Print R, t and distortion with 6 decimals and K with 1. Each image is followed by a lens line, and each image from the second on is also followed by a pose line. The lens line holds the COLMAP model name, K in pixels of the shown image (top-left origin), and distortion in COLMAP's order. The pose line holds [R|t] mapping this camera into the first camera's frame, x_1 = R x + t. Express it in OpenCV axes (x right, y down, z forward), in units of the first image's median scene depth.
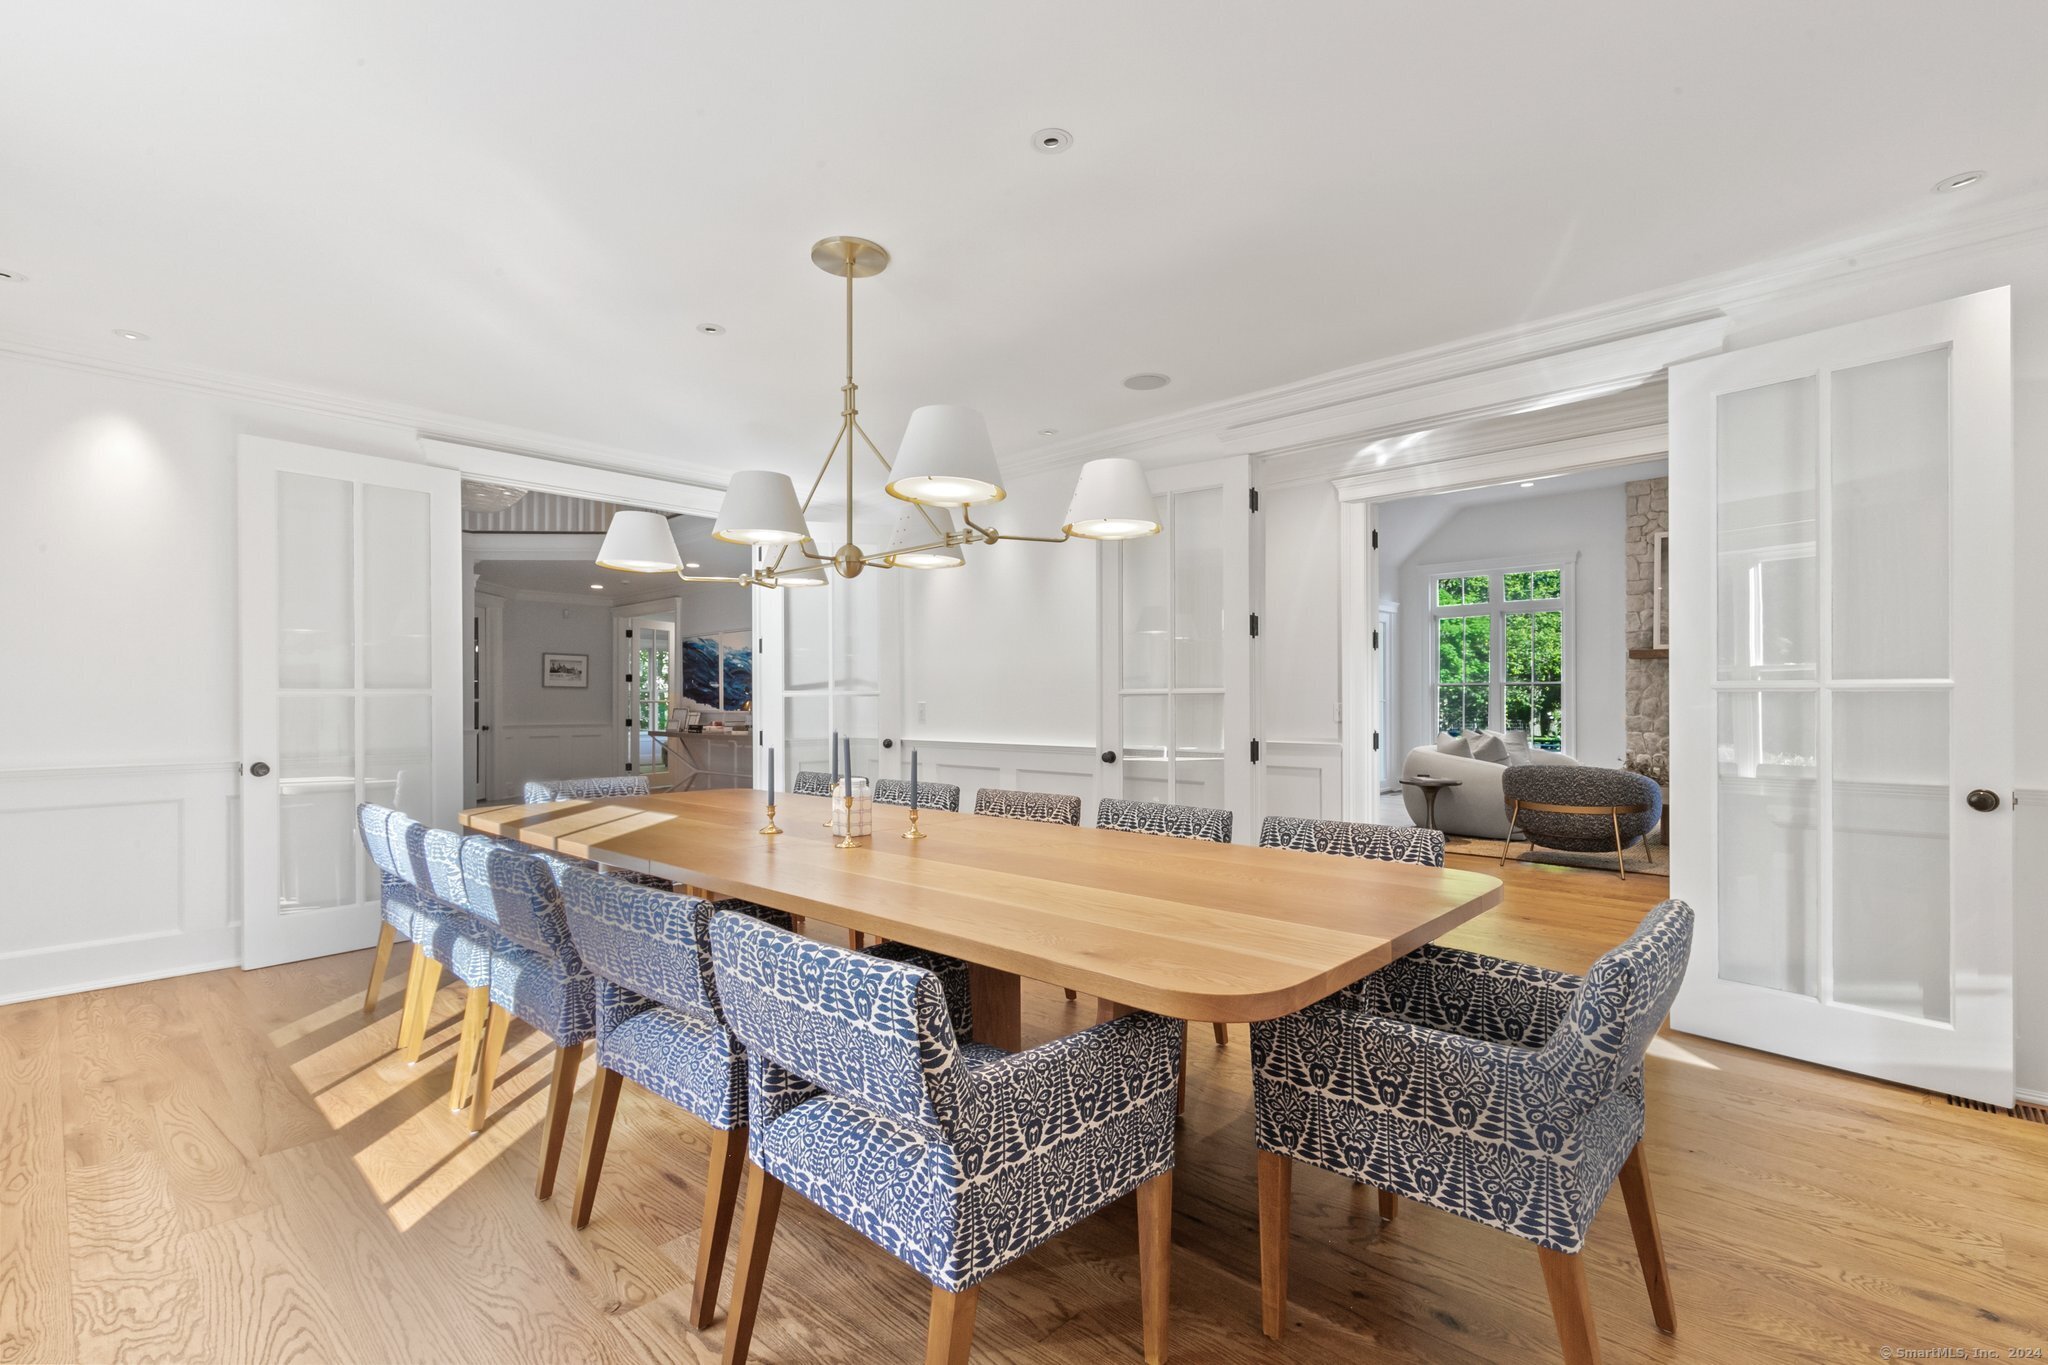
lens RADIAL K [[933.8, 0, 1016.1], [0, 933.8, 700.6], [0, 0, 1]] dist [0.000286, -0.000336]
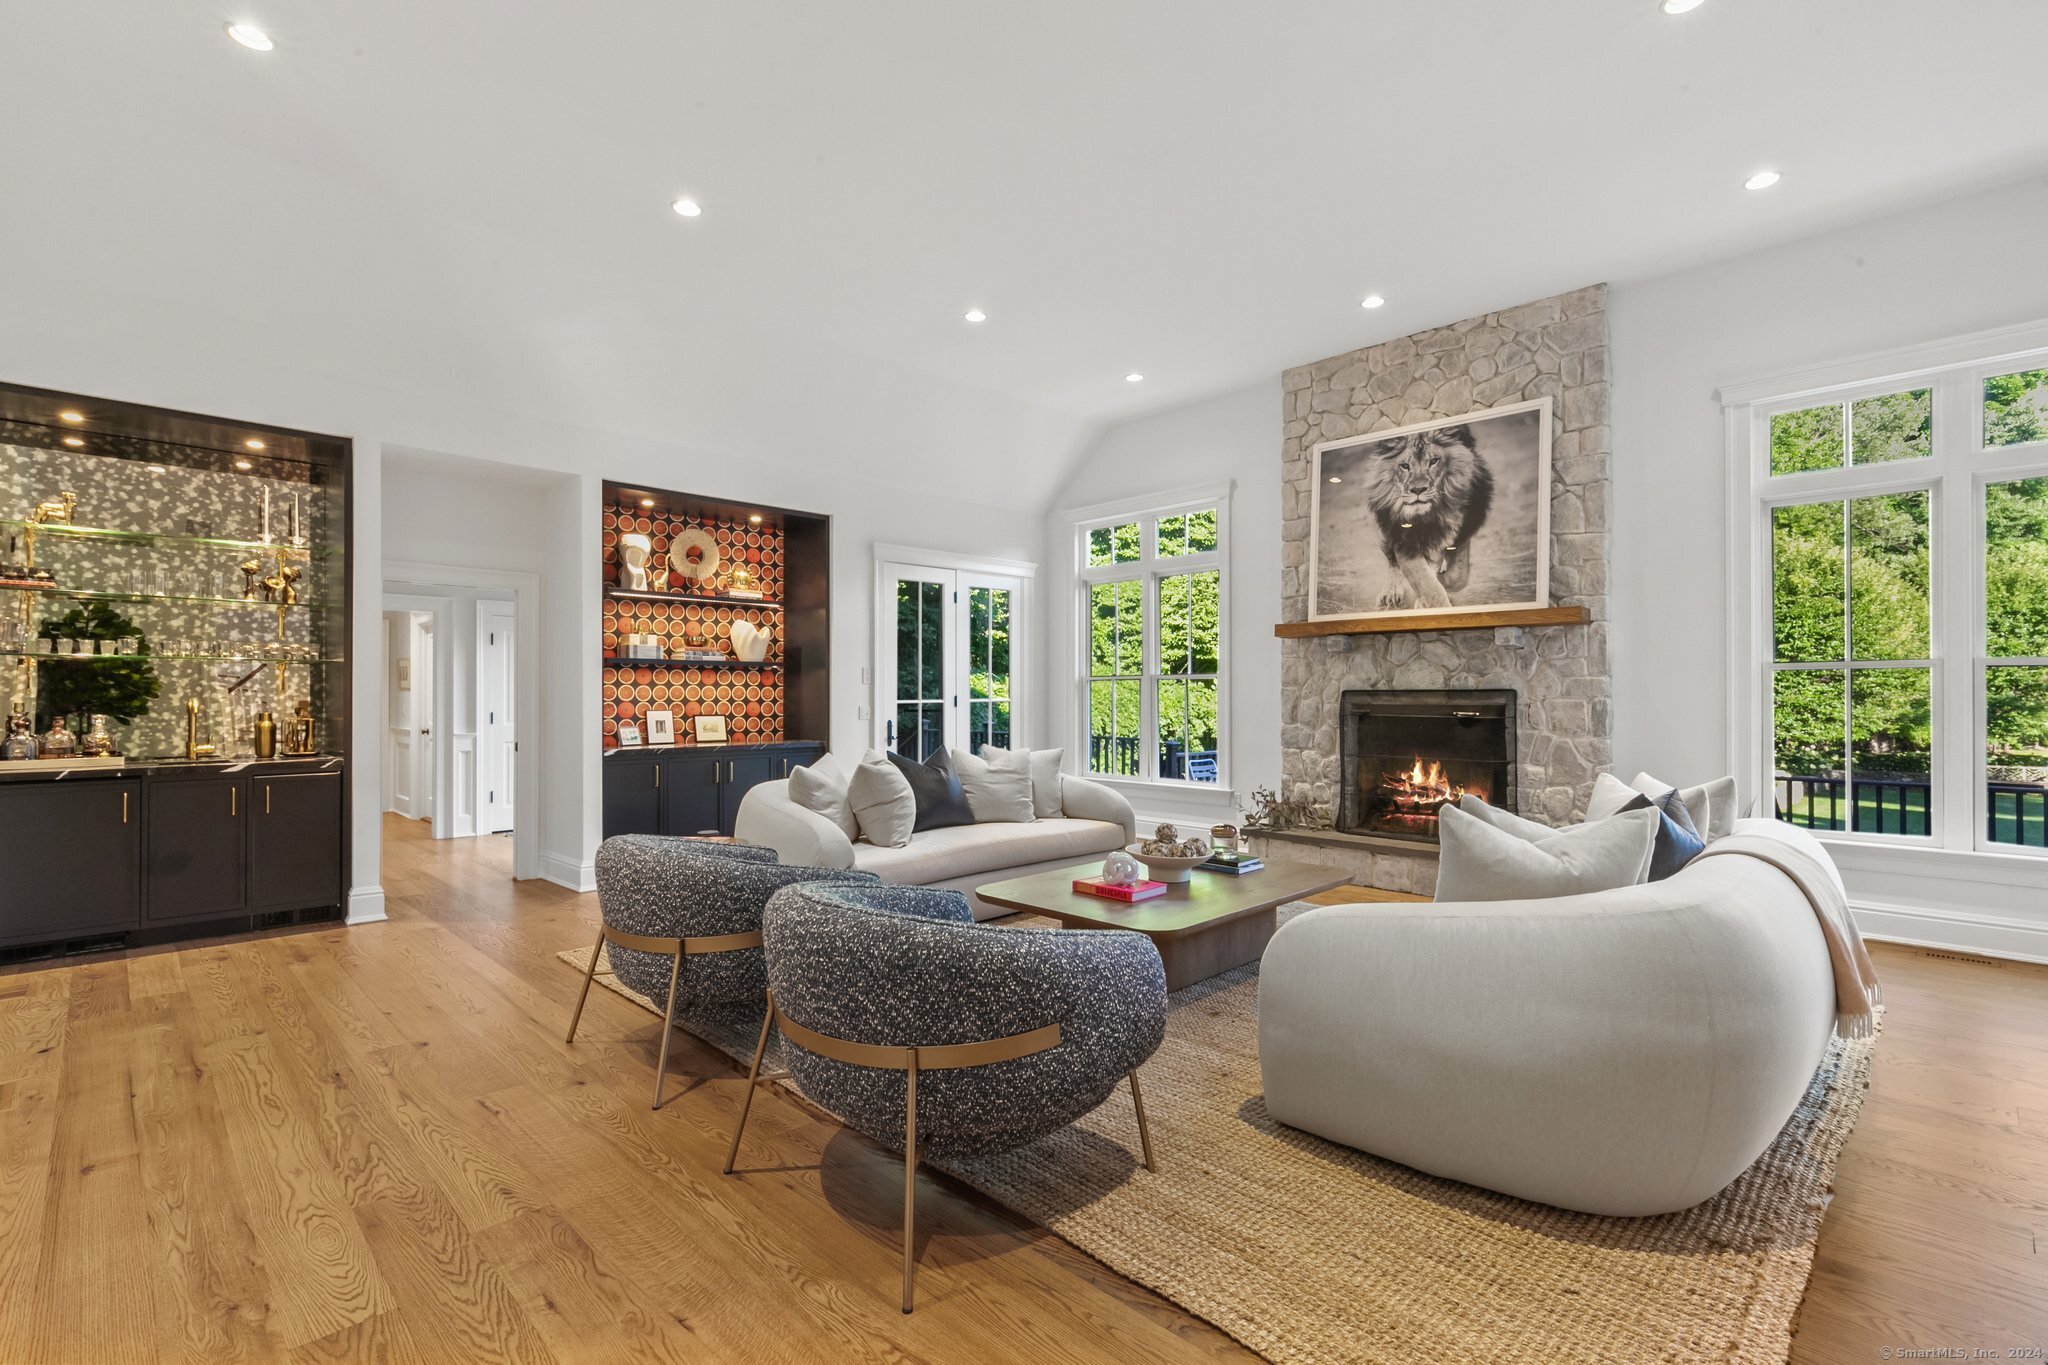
lens RADIAL K [[933.8, 0, 1025.6], [0, 933.8, 688.9], [0, 0, 1]] dist [0.000286, -0.000336]
pose [[0.999433, -0.000900, -0.033664, 0.496647], [0.000815, 0.999996, -0.002550, -0.007214], [0.033666, 0.002521, 0.999430, 0.335118]]
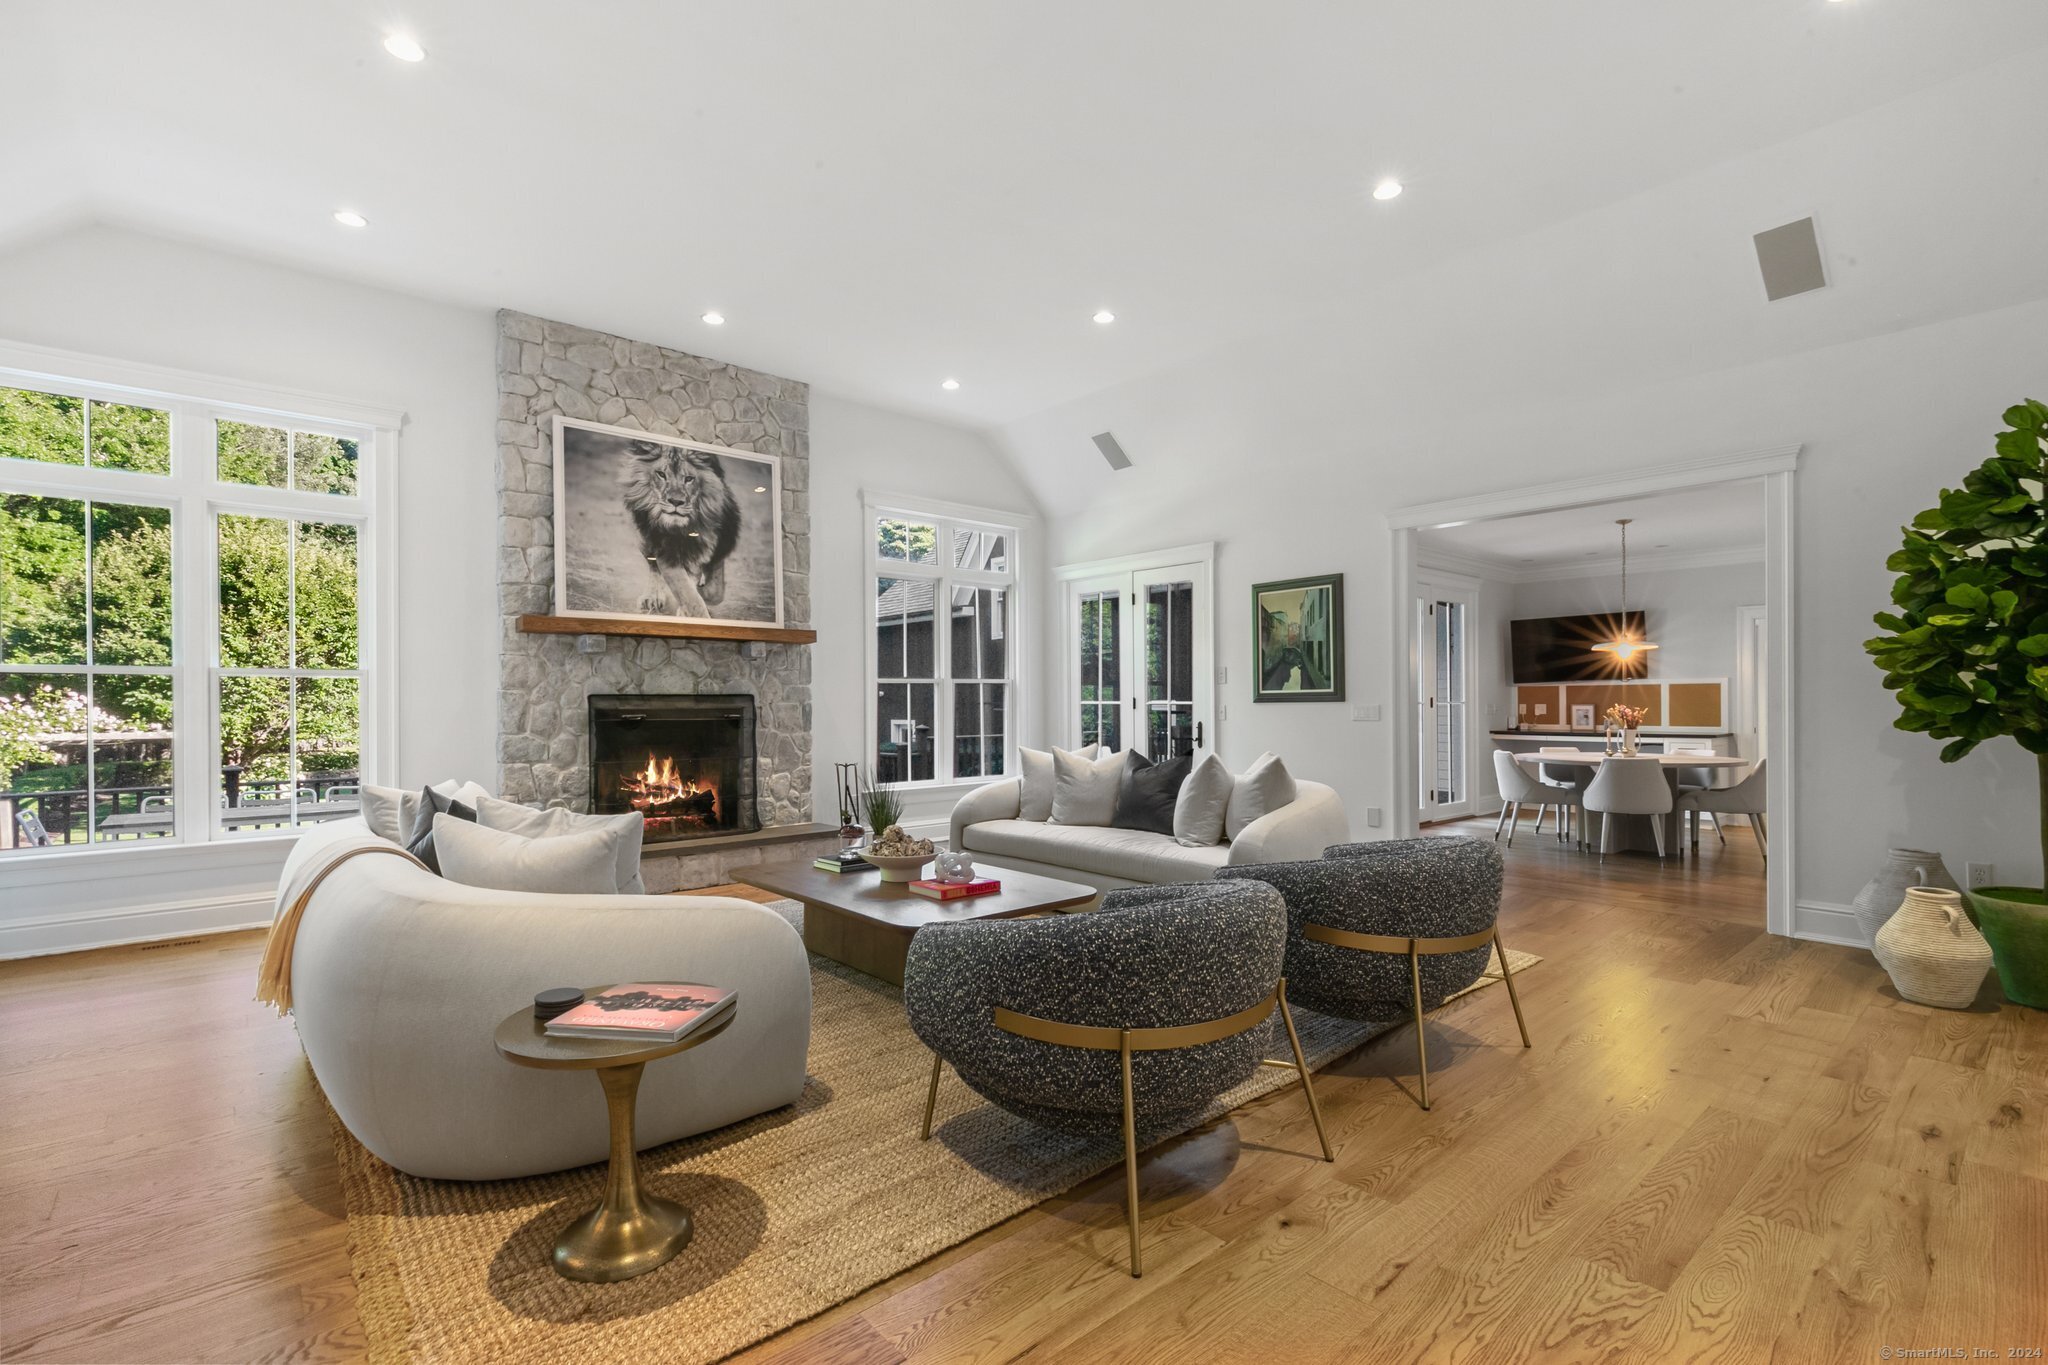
lens RADIAL K [[933.8, 0, 1015.6], [0, 933.8, 693.5], [0, 0, 1]] dist [0.000286, -0.000336]
pose [[0.083077, 0.006331, 0.996523, 0.134794], [-0.001117, 0.999980, -0.006259, -0.004917], [-0.996542, -0.000593, 0.083083, 0.659054]]
